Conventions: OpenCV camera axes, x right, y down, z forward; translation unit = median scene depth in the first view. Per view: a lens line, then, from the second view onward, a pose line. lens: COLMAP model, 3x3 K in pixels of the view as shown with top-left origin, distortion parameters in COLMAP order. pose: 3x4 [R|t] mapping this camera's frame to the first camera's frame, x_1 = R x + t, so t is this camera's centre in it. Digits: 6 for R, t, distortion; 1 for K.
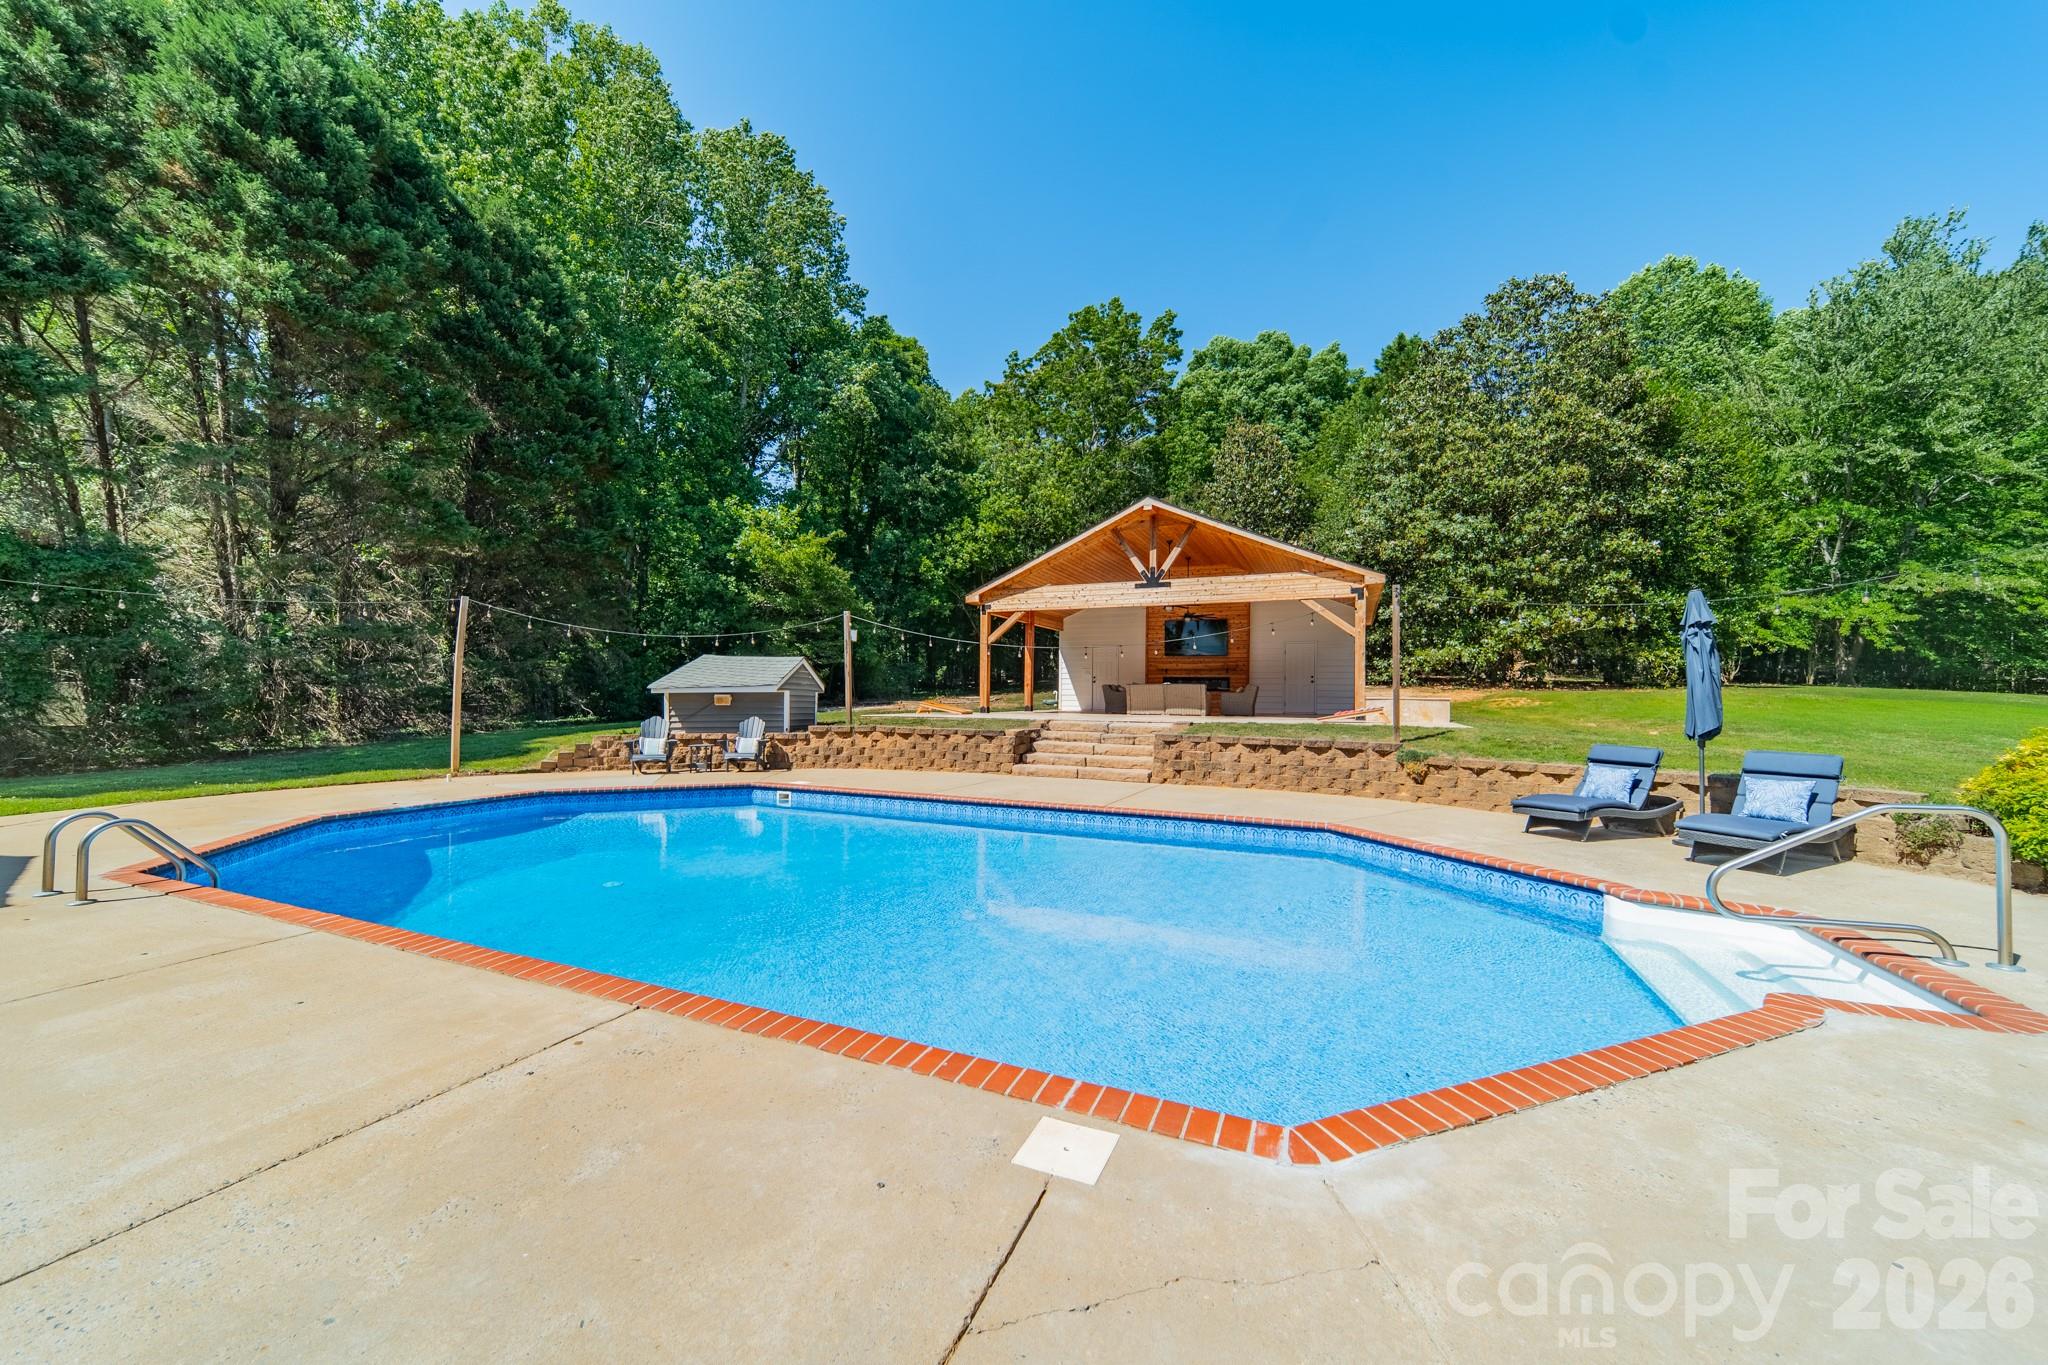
lens RADIAL K [[739.7, 0, 1030.8], [0, 739.7, 684.8], [0, 0, 1]] dist [0.008643, -0.000248]
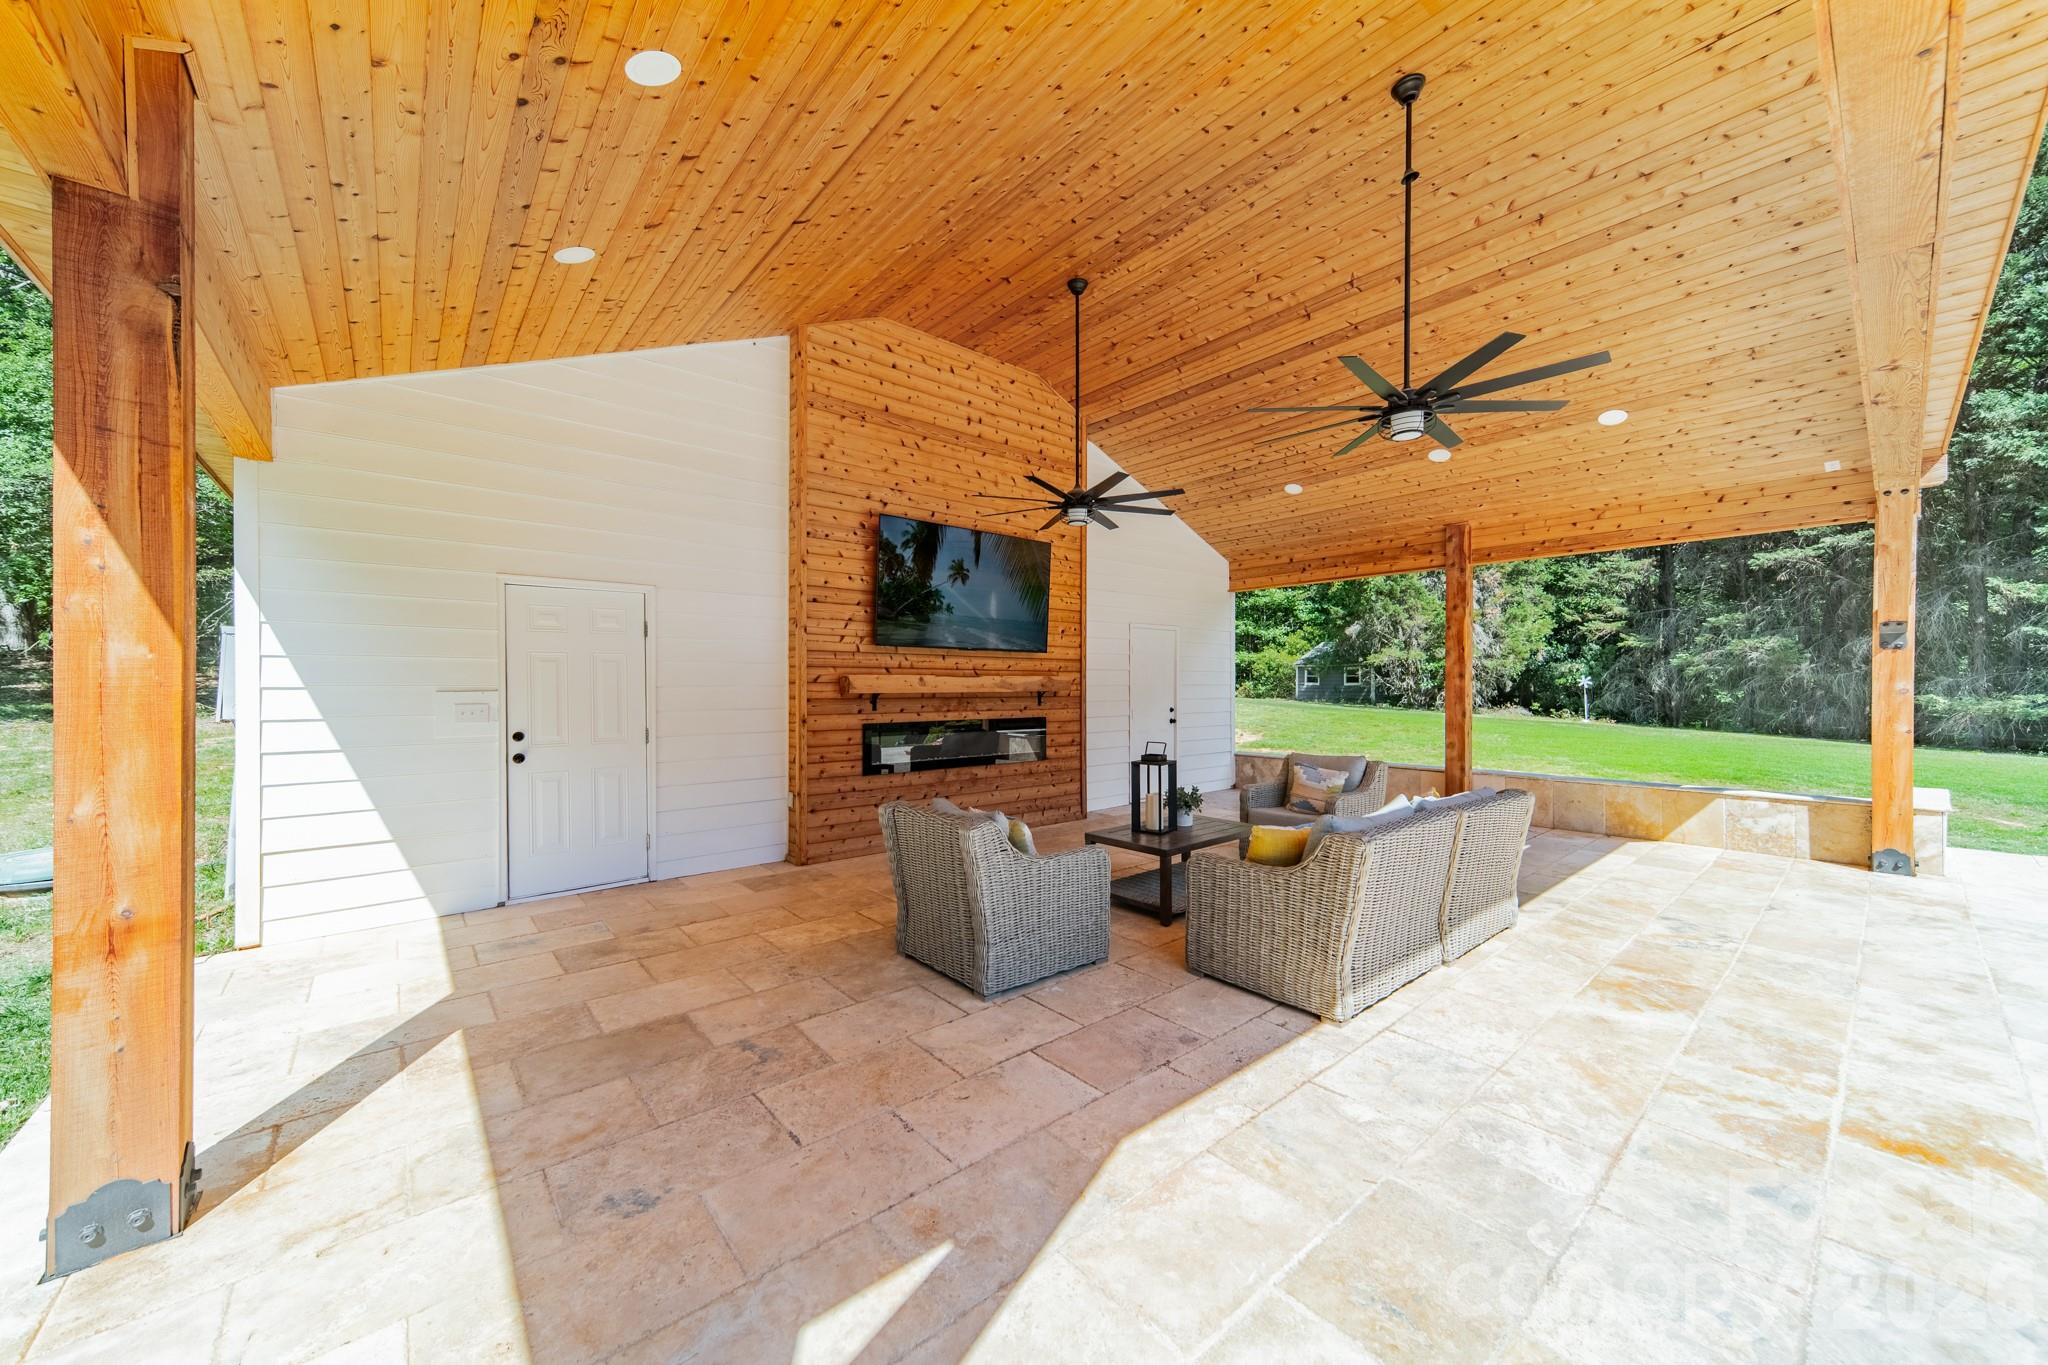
lens RADIAL K [[739.7, 0, 1030.8], [0, 739.7, 684.8], [0, 0, 1]] dist [0.008643, -0.000248]
pose [[0.430154, -0.011719, 0.902680, -0.039981], [-0.008942, 0.999811, 0.017241, -0.037930], [-0.902711, -0.015489, 0.429968, 1.069122]]
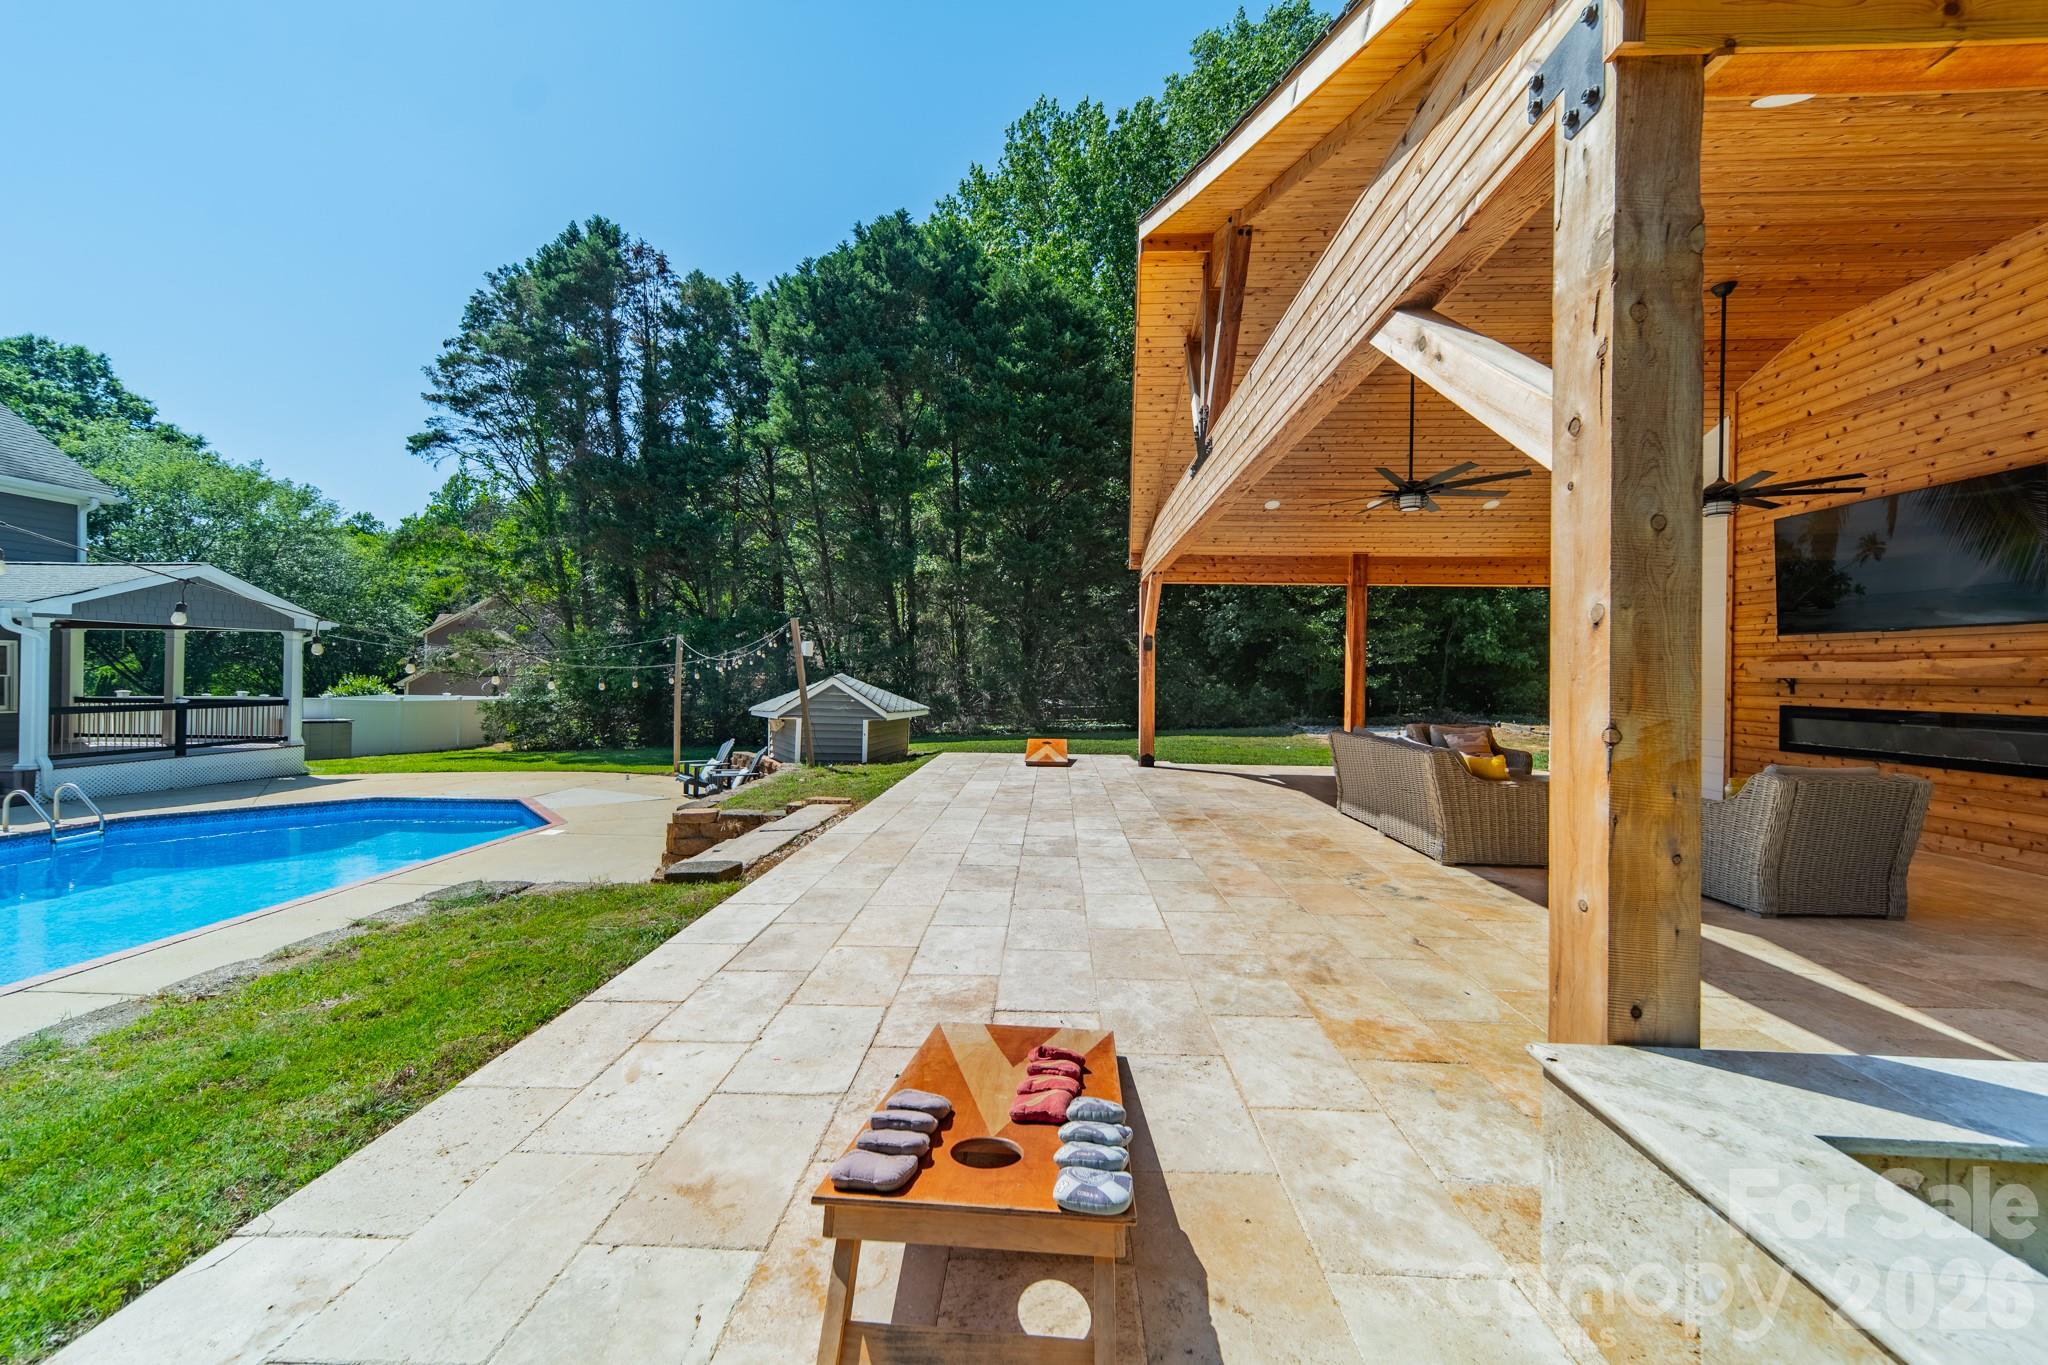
lens RADIAL K [[737.9, 0, 1027.1], [0, 737.9, 676.5], [0, 0, 1]] dist [0.007870, -0.000462]
pose [[0.366431, -0.004223, -0.930435, 0.446604], [0.008270, 0.999965, -0.001282, -0.031230], [0.930408, -0.007225, 0.366454, 0.778555]]
